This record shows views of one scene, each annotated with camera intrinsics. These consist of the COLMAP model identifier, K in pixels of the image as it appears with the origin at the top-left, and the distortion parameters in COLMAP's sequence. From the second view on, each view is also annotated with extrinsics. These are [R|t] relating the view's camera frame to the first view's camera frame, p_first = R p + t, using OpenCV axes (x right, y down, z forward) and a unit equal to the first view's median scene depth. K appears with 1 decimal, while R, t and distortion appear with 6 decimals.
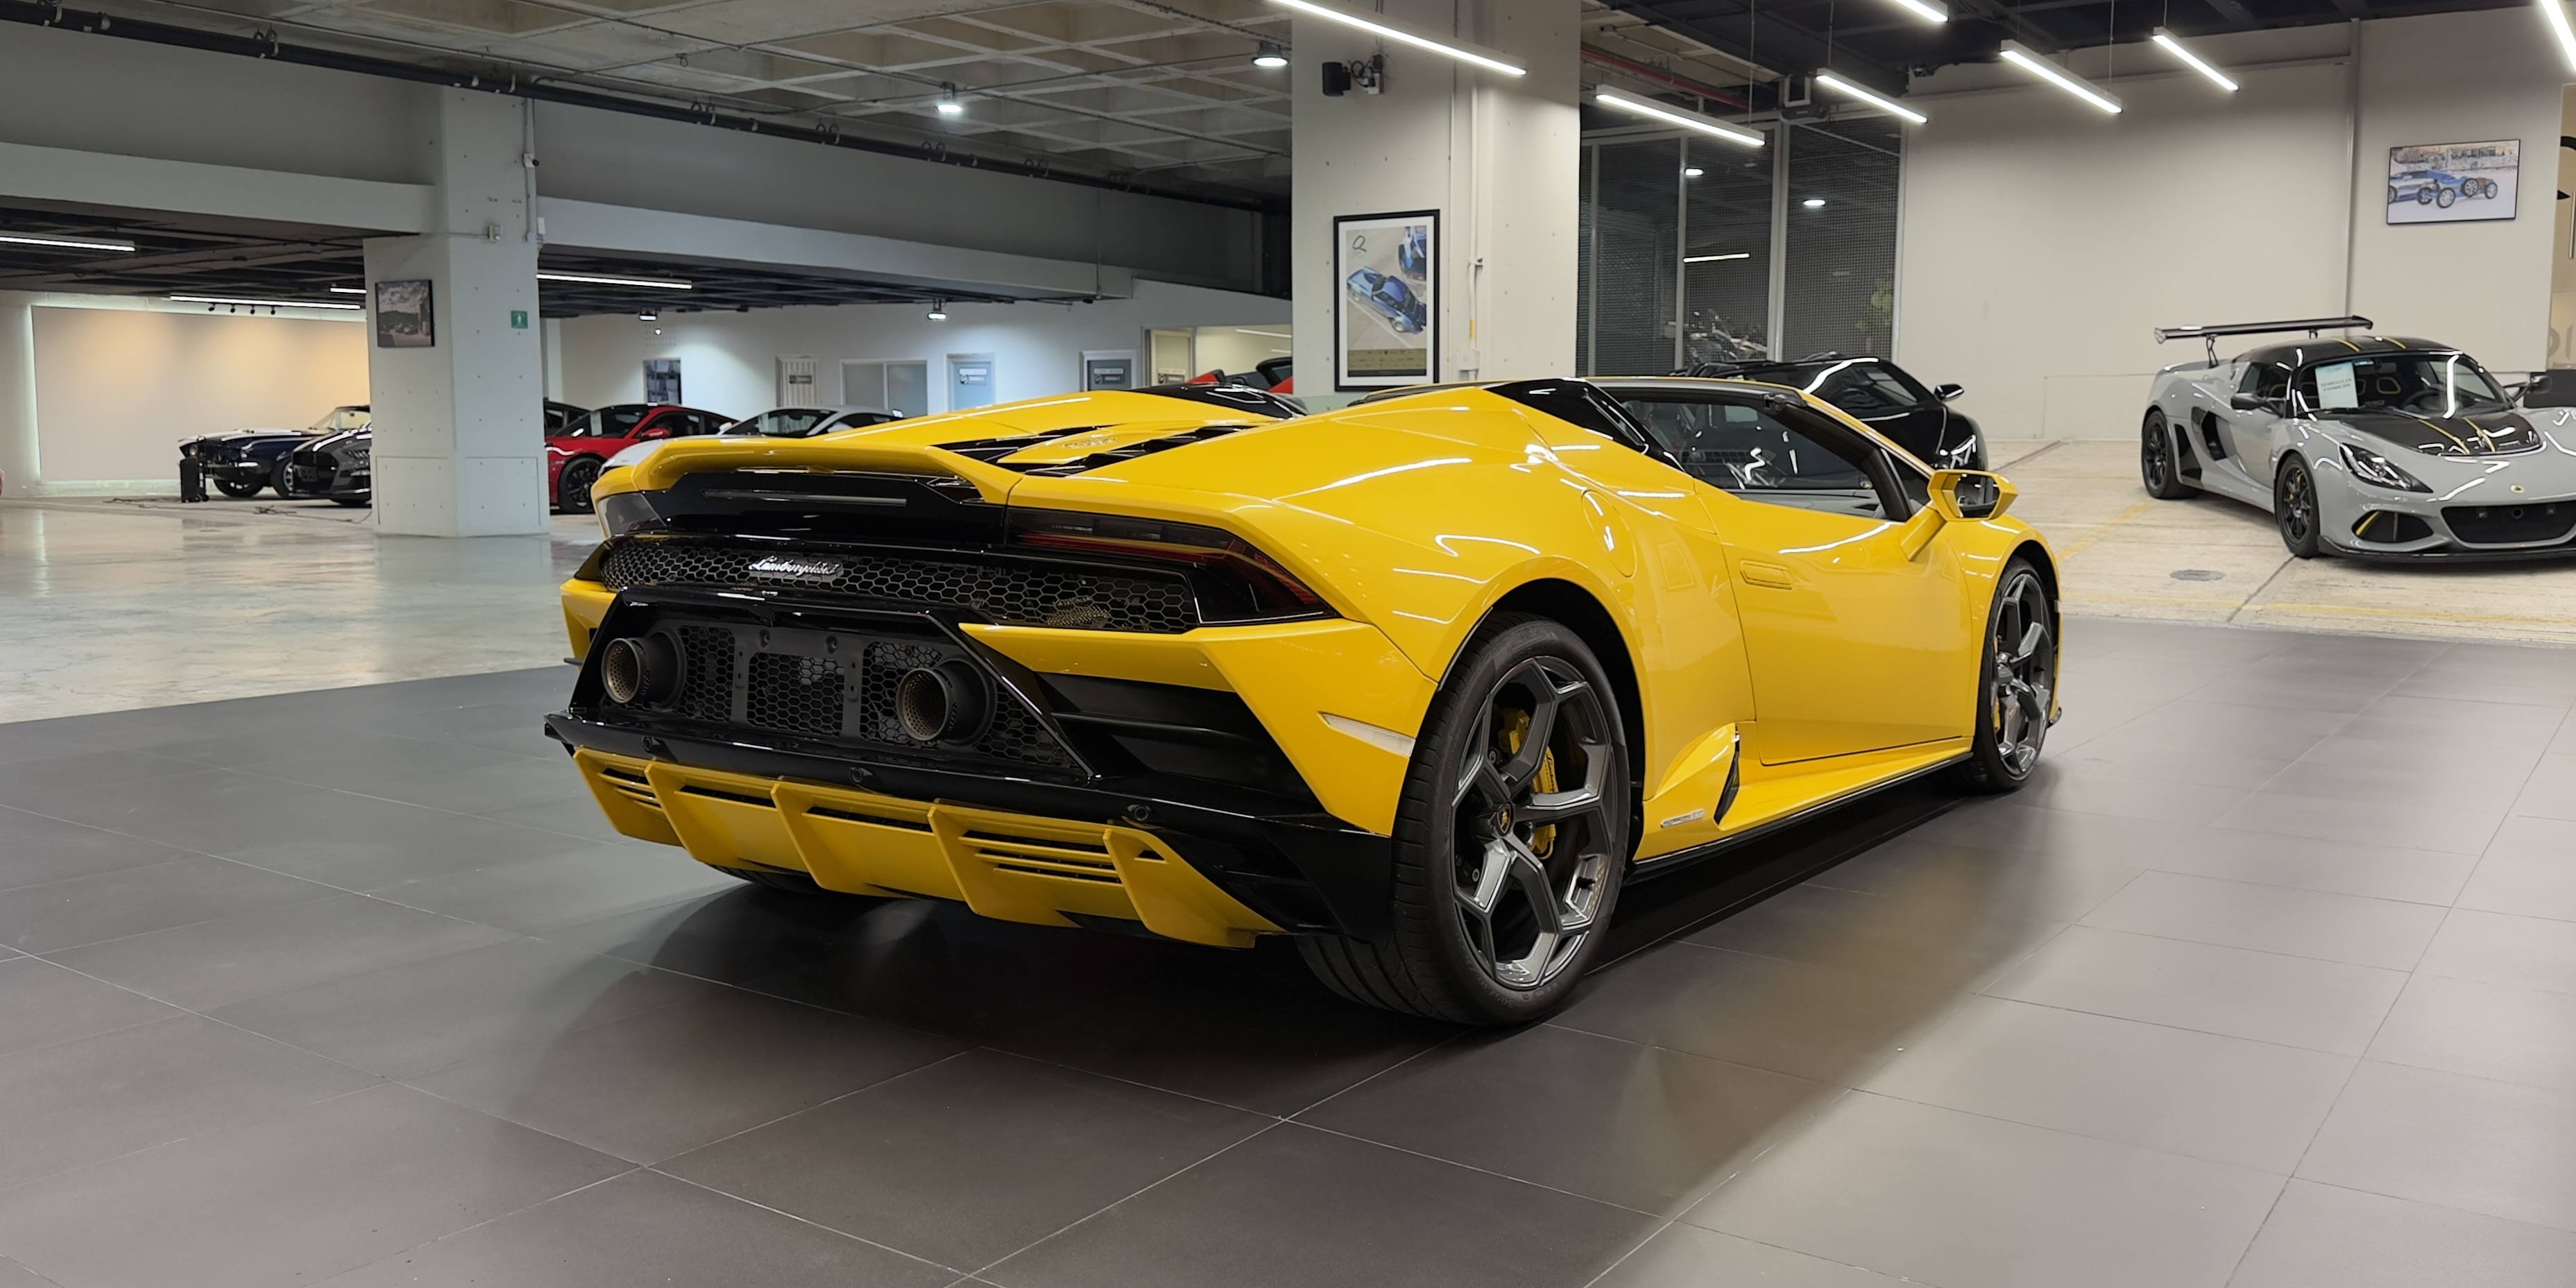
lens RADIAL K [[2029.6, 0, 1356.2], [0, 2029.6, 586.4], [0, 0, 1]] dist [0.010057, -0.002543]
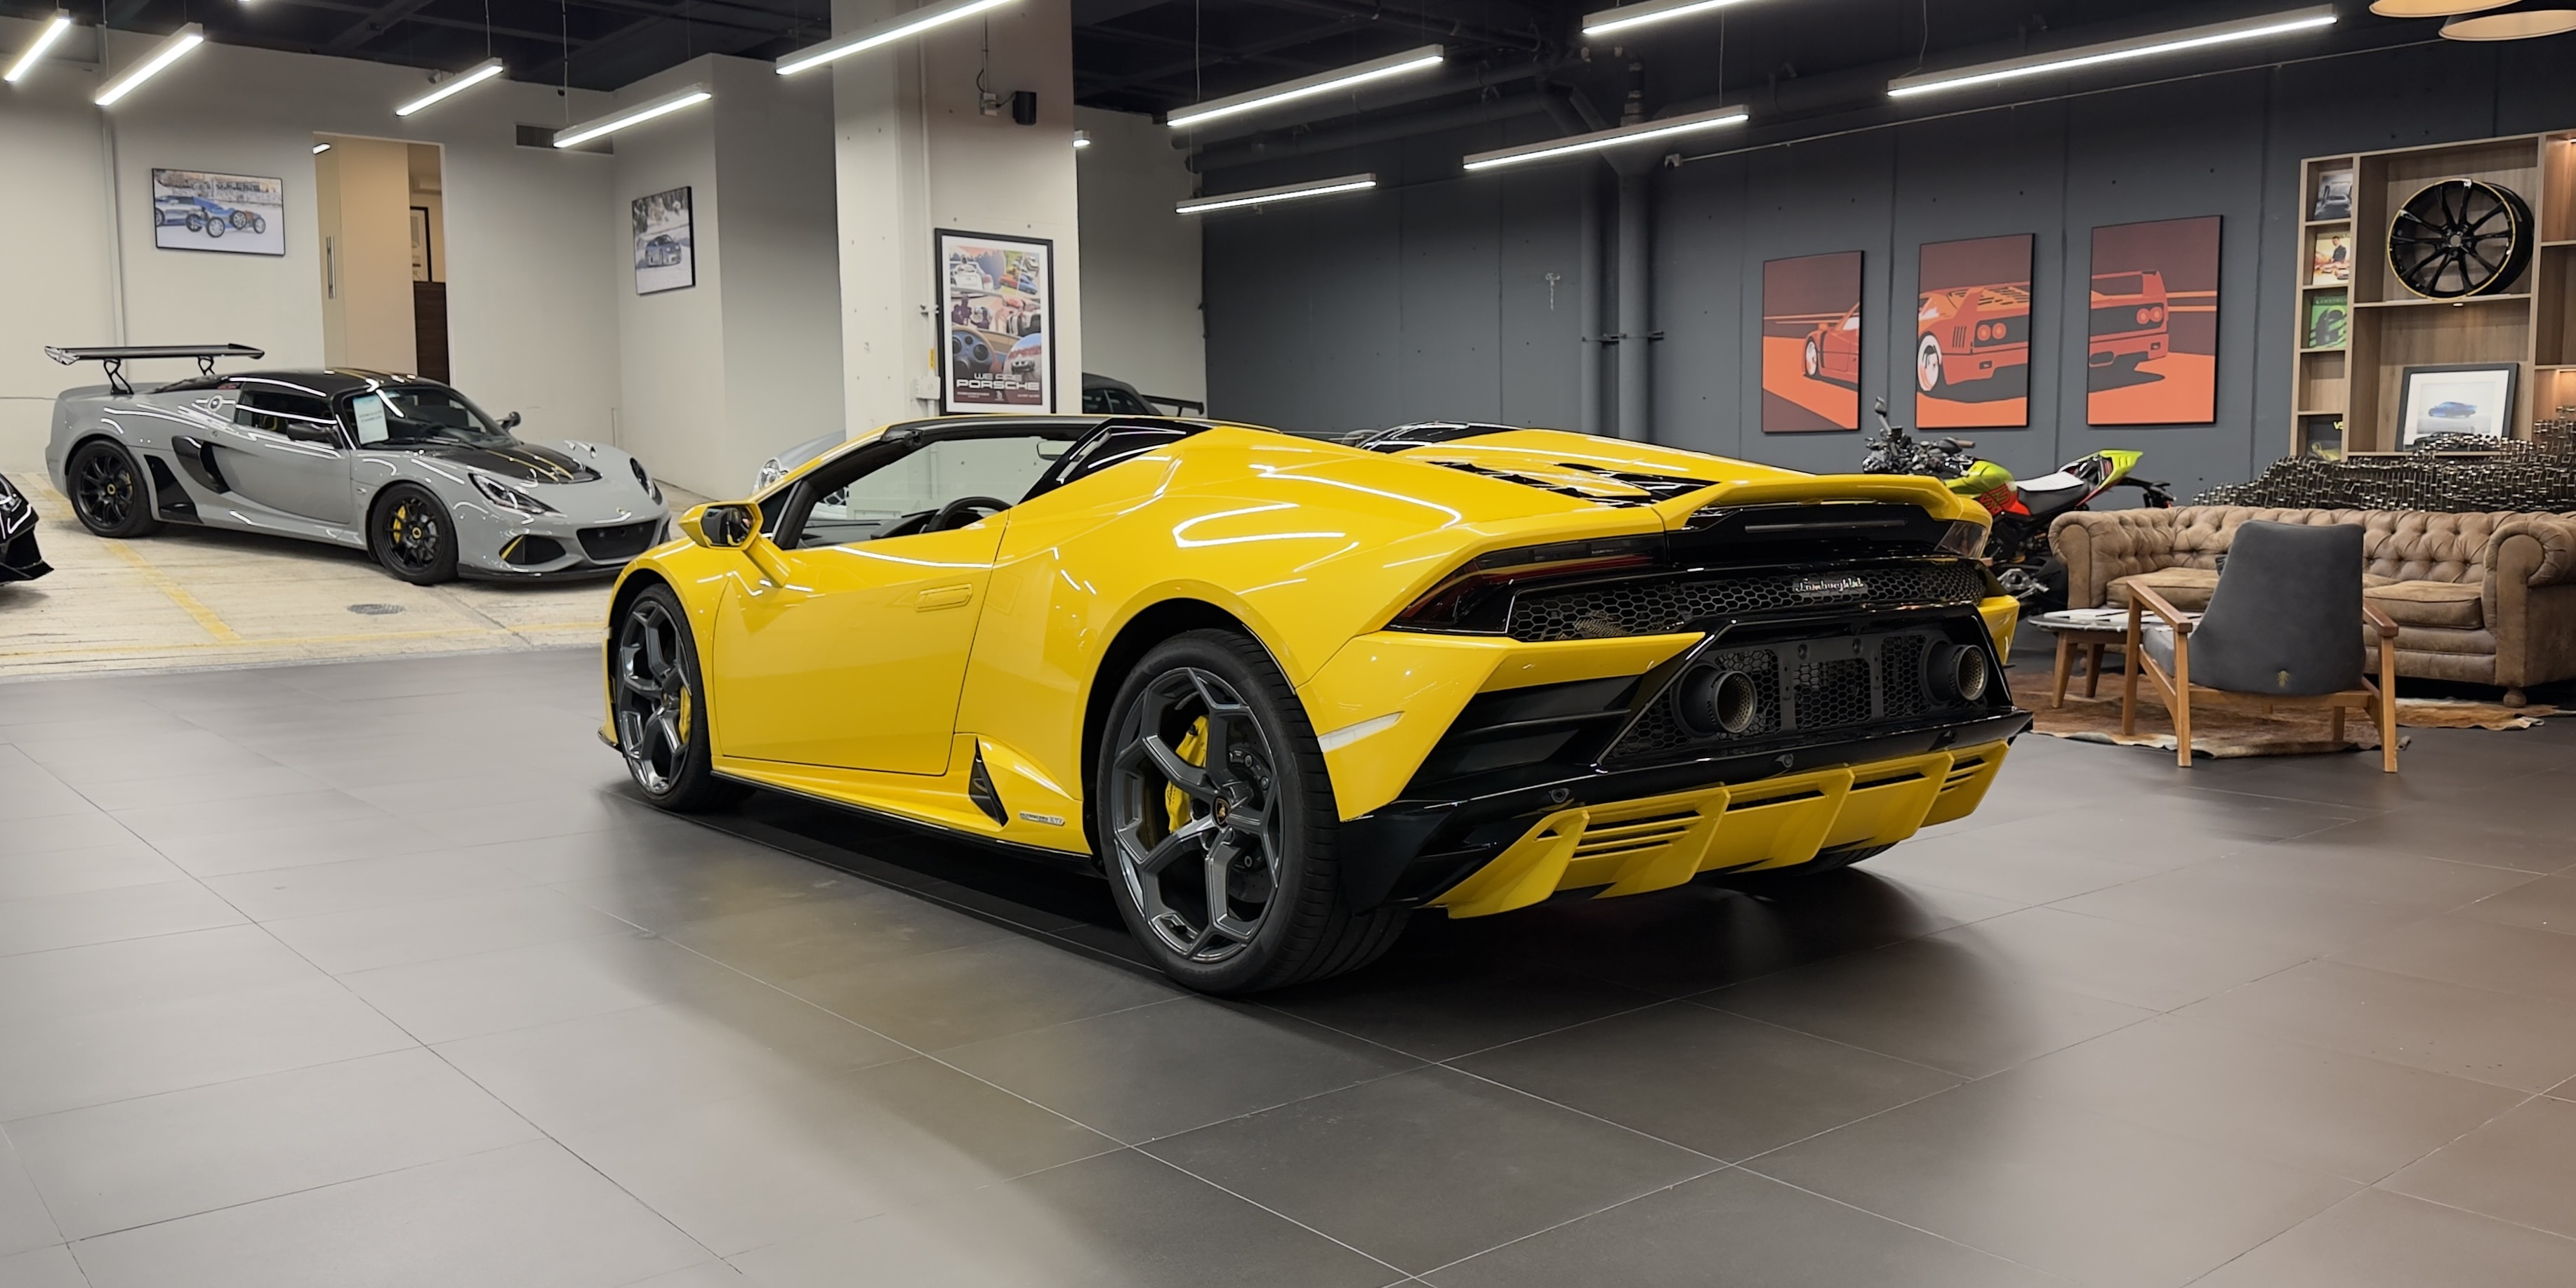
lens RADIAL K [[2043.6, 0, 1319.1], [0, 2043.6, 681.2], [0, 0, 1]] dist [0.173133, -0.311993]
pose [[0.220971, -0.108243, 0.969255, -0.365547], [0.080146, 0.992476, 0.092565, -0.021483], [-0.971982, 0.057228, 0.227984, 0.253522]]
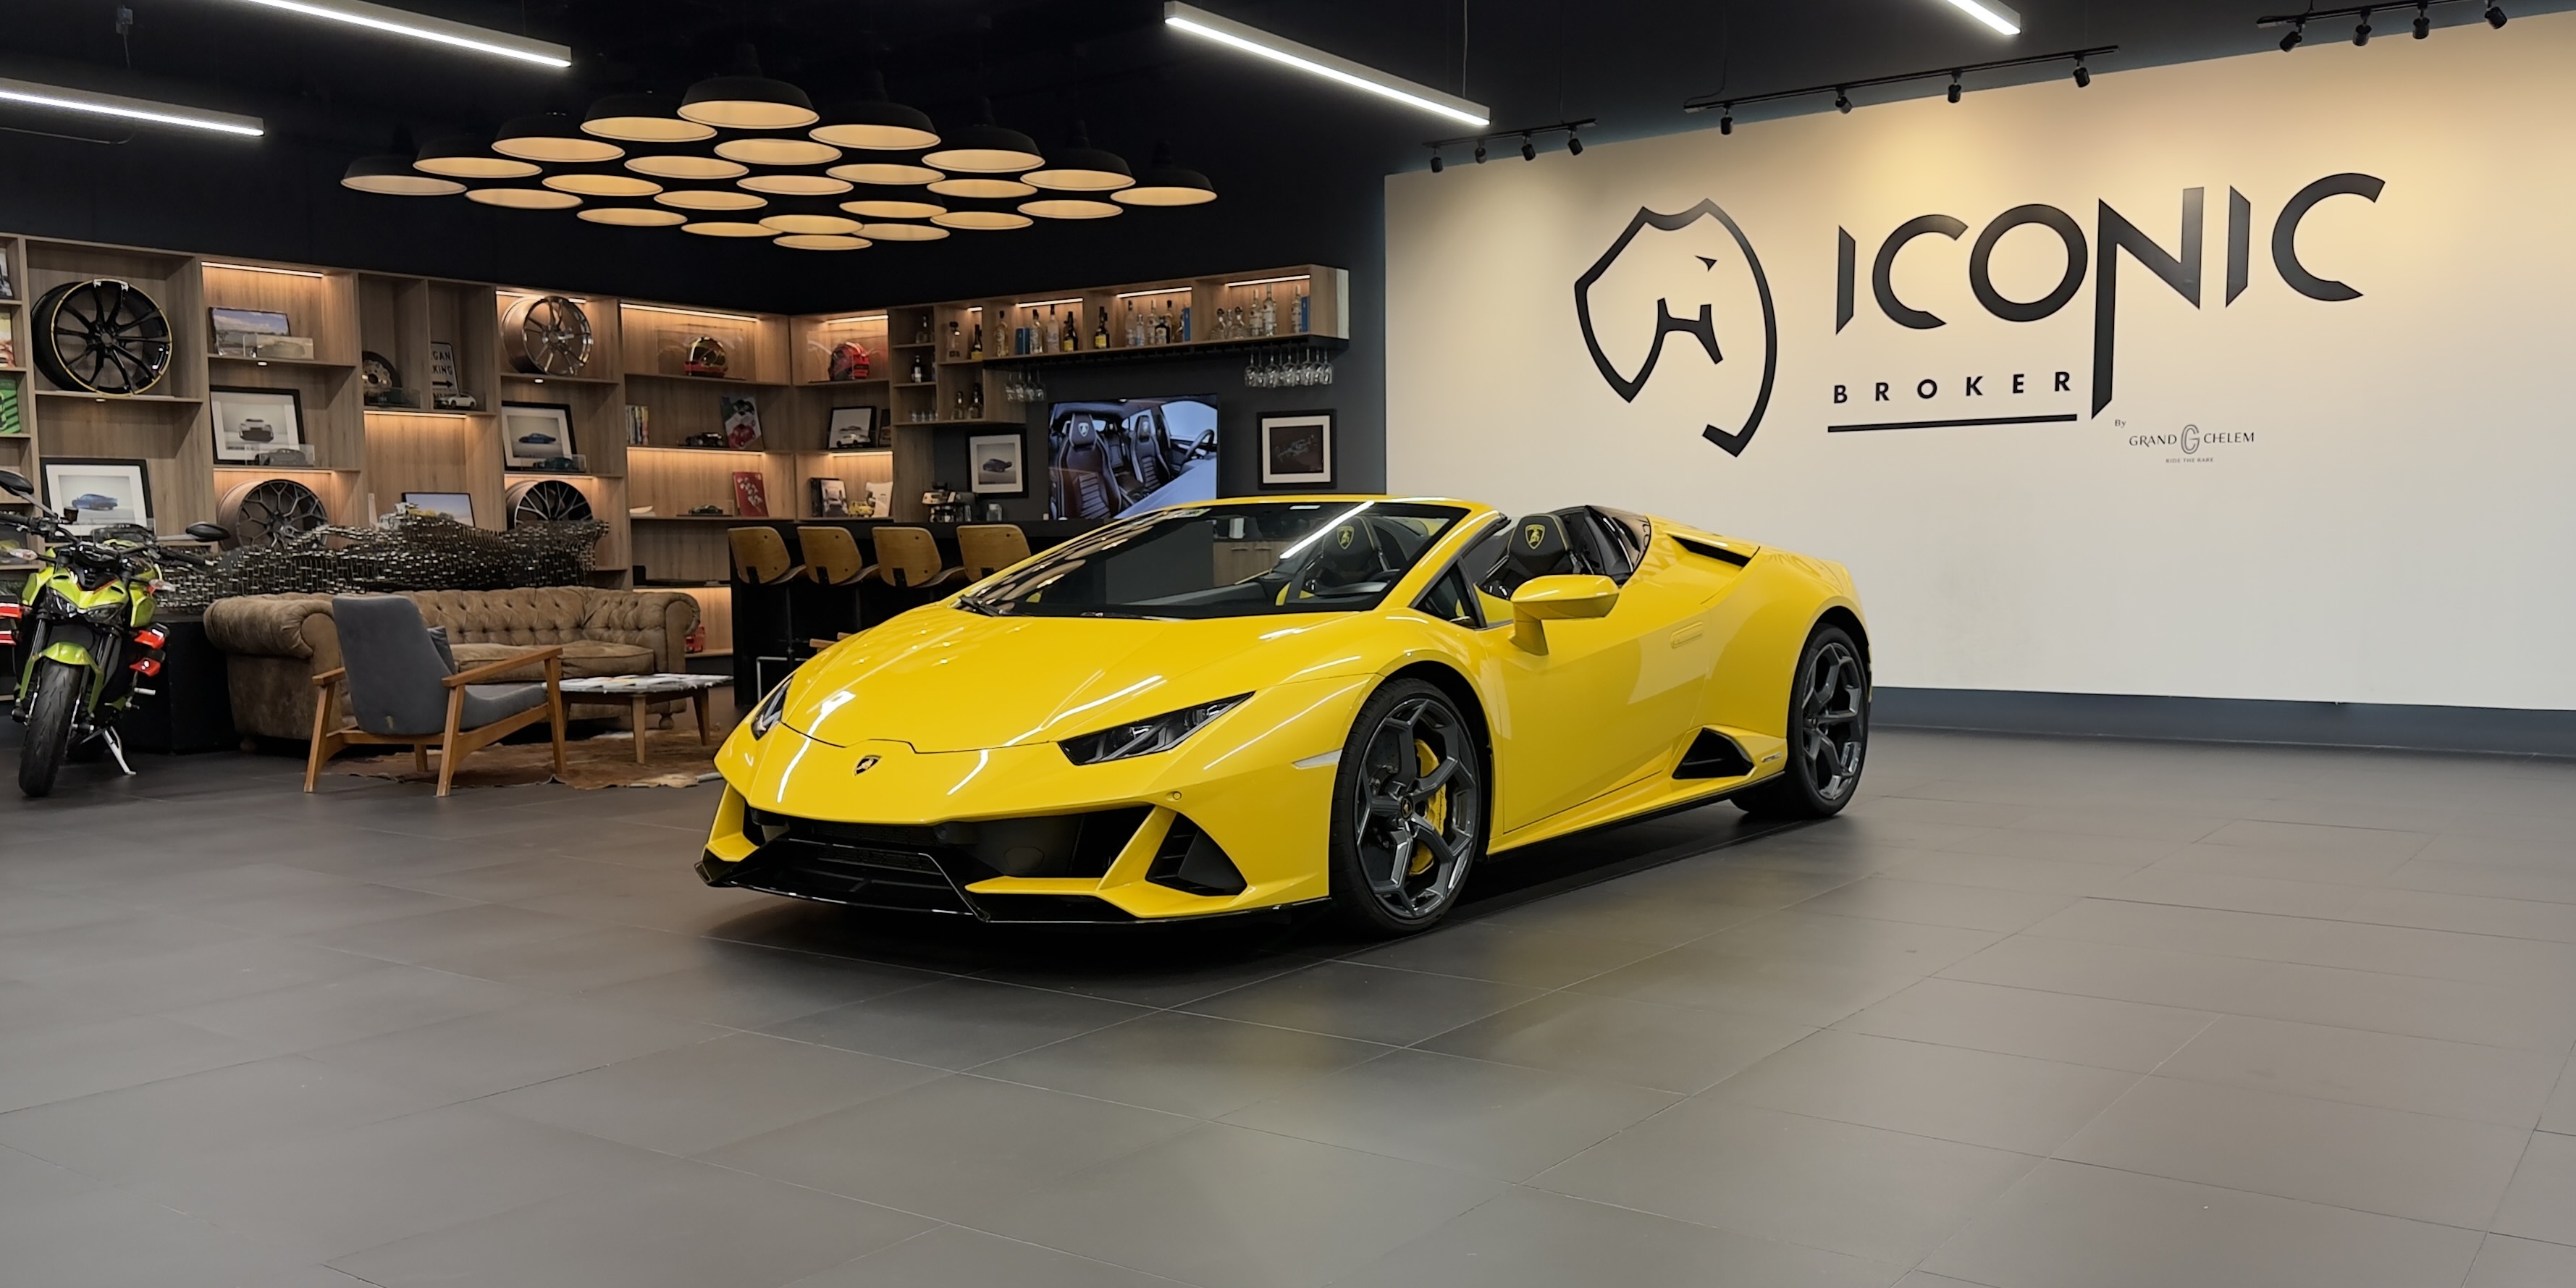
lens RADIAL K [[2043.9, 0, 1319.1], [0, 2043.9, 681.2], [0, 0, 1]] dist [0.173133, -0.311993]
pose [[-0.999770, 0.007273, -0.020196, 0.041961], [0.004314, 0.989734, 0.142854, -0.059680], [0.021028, 0.142734, -0.989538, 0.816719]]
